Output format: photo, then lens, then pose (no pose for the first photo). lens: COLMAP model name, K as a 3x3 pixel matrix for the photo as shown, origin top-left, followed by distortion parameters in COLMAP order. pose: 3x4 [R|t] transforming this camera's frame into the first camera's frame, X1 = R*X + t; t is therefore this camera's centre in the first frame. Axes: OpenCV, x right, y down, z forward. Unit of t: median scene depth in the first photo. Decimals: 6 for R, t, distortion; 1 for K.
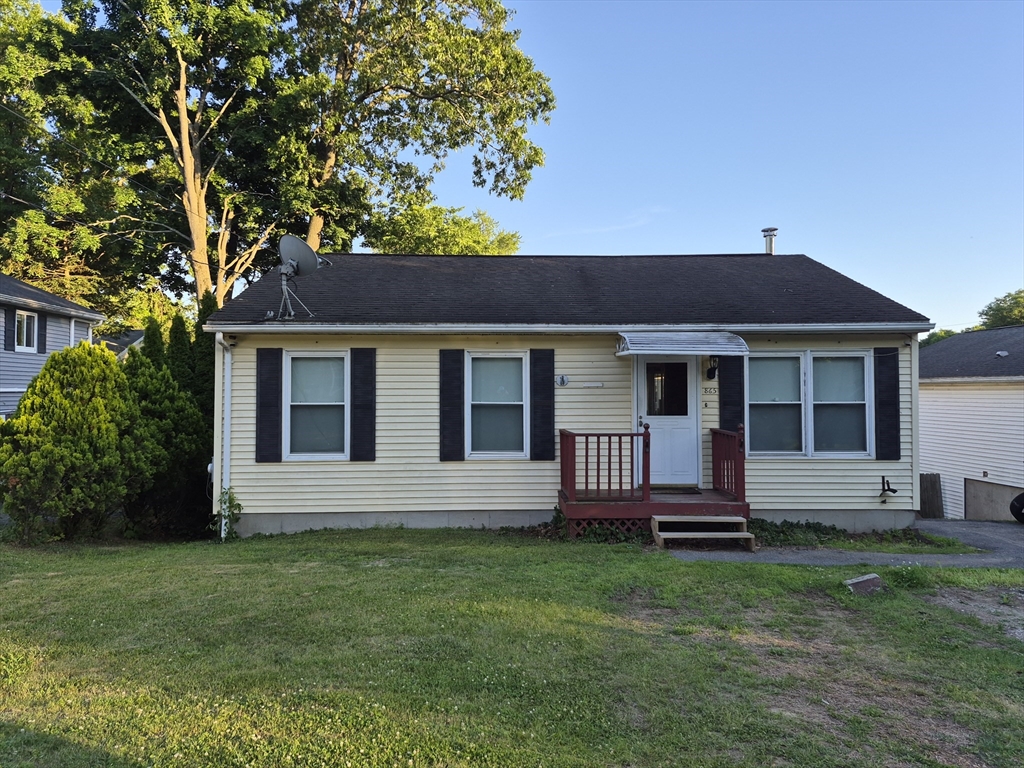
lens RADIAL K [[697.4, 0, 502.5], [0, 697.4, 366.8], [0, 0, 1]] dist [0.093698, -0.102934]
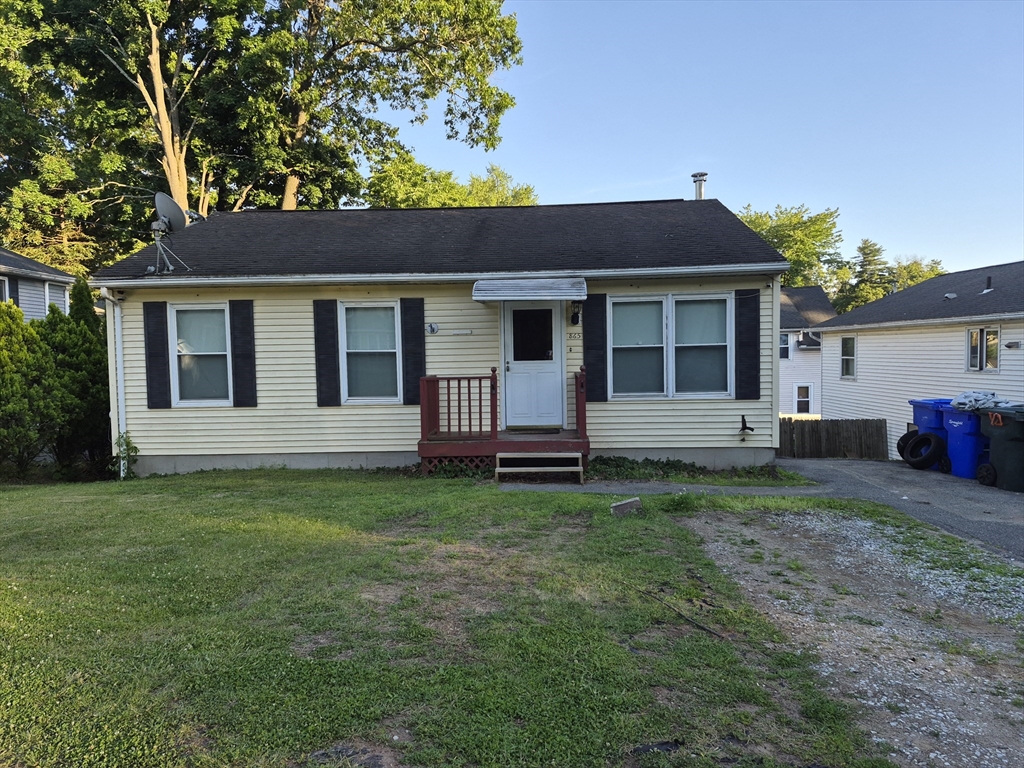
lens RADIAL K [[702.8, 0, 512.0], [0, 702.8, 384.0], [0, 0, 1]] dist [0.067660, -0.063052]
pose [[0.997388, -0.012751, -0.071093, 0.277170], [0.018339, 0.996744, 0.078518, 0.022280], [0.069861, -0.079617, 0.994375, -0.039387]]
